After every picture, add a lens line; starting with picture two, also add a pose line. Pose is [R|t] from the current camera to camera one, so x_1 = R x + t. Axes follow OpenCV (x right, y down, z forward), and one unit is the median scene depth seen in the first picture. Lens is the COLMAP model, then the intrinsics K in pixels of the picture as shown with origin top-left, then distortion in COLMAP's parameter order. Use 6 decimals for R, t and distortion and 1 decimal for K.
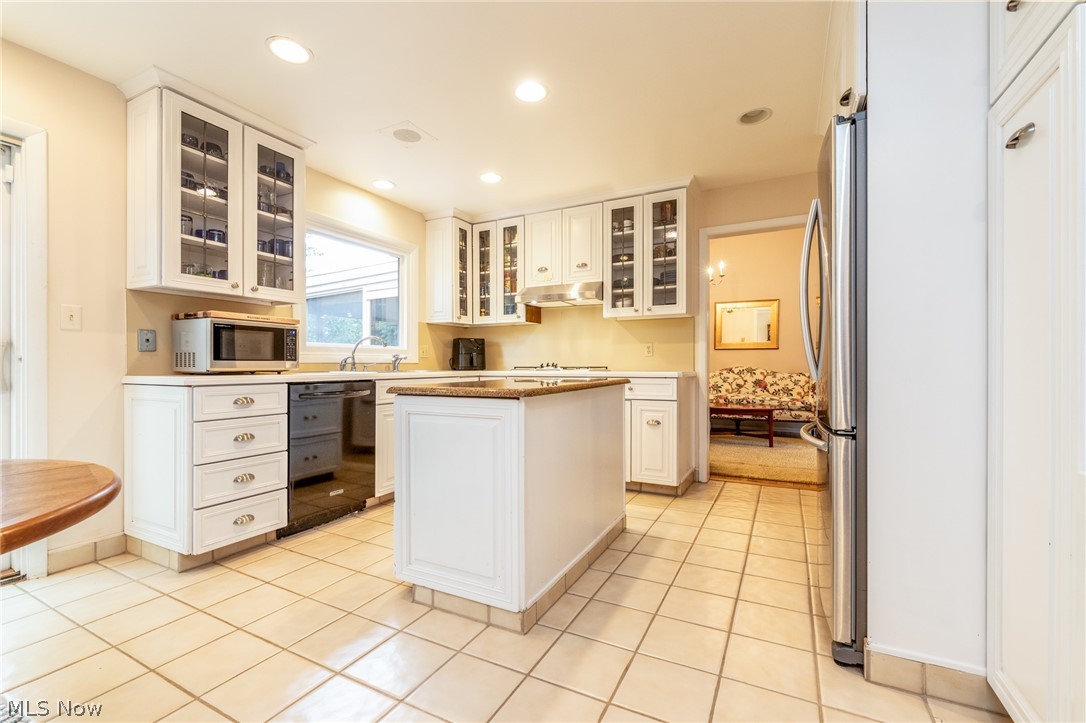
lens RADIAL K [[464.8, 0, 543.0], [0, 464.8, 361.5], [0, 0, 1]] dist [0.000158, -0.000015]
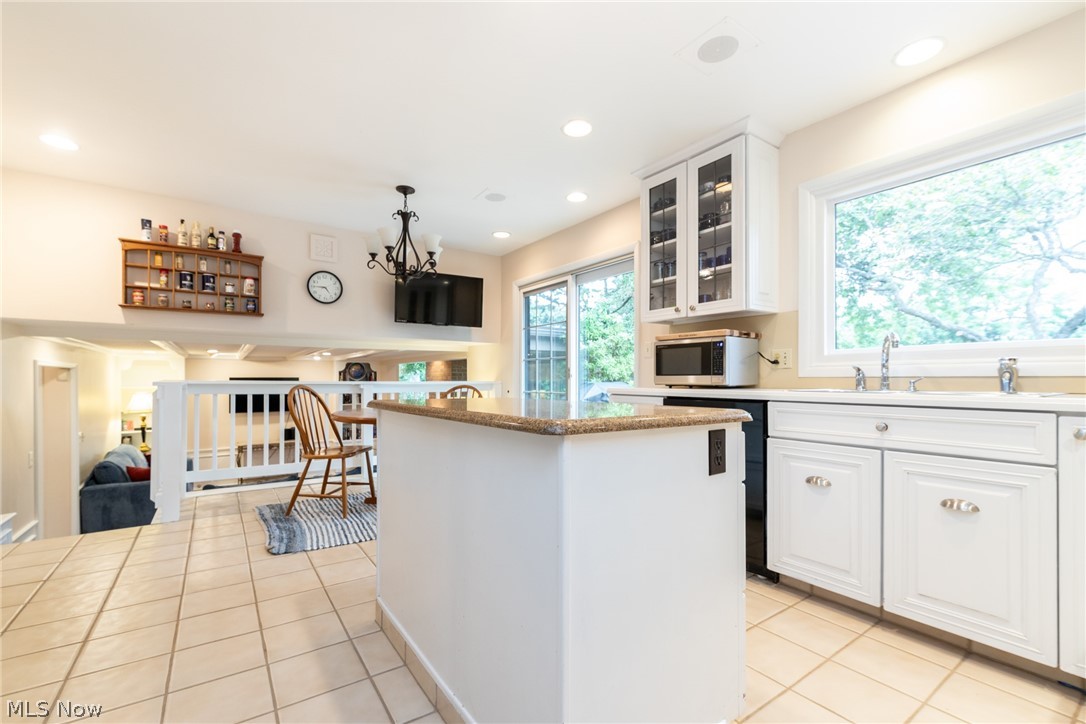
lens RADIAL K [[467.3, 0, 545.8], [0, 467.3, 380.8], [0, 0, 1]] dist [0.001336, 0.000046]
pose [[-0.460777, 0.002421, -0.887513, 0.325924], [0.003942, 0.999992, 0.000681, 0.005923], [0.887507, -0.003185, -0.460783, 0.798759]]
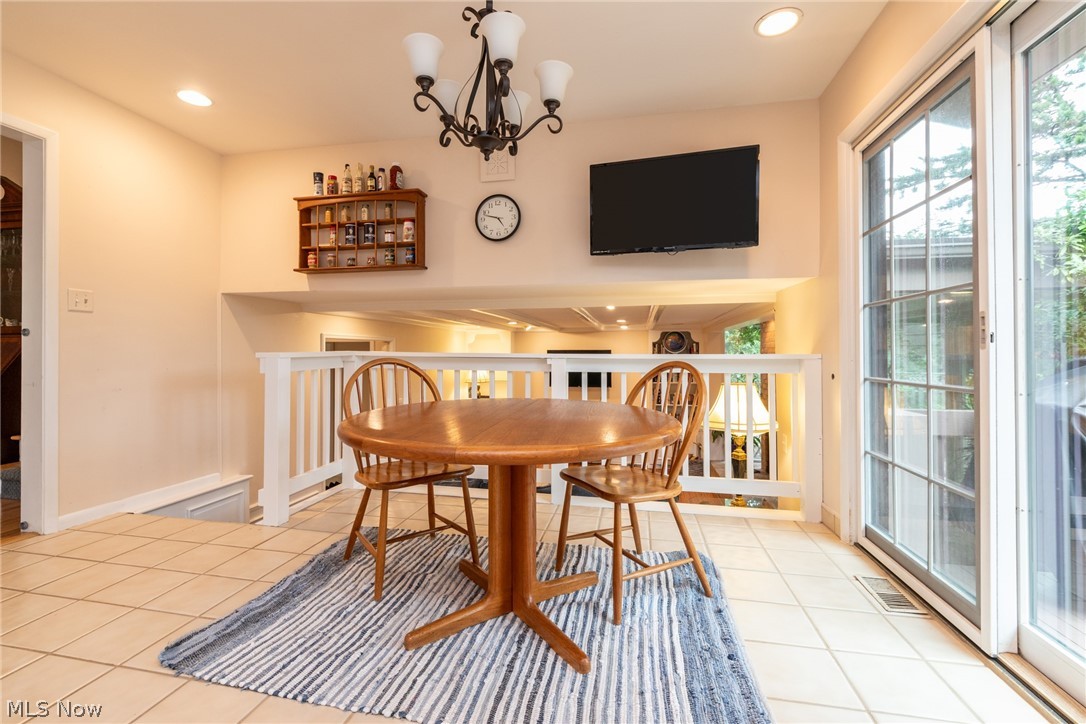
lens RADIAL K [[480.0, 0, 536.1], [0, 480.0, 349.4], [0, 0, 1]] dist [0.000908, -0.000120]
pose [[-0.963997, -0.002618, -0.265900, -0.249573], [0.000507, 0.999932, -0.011685, 0.008543], [0.265912, -0.011399, -0.963930, 0.604858]]
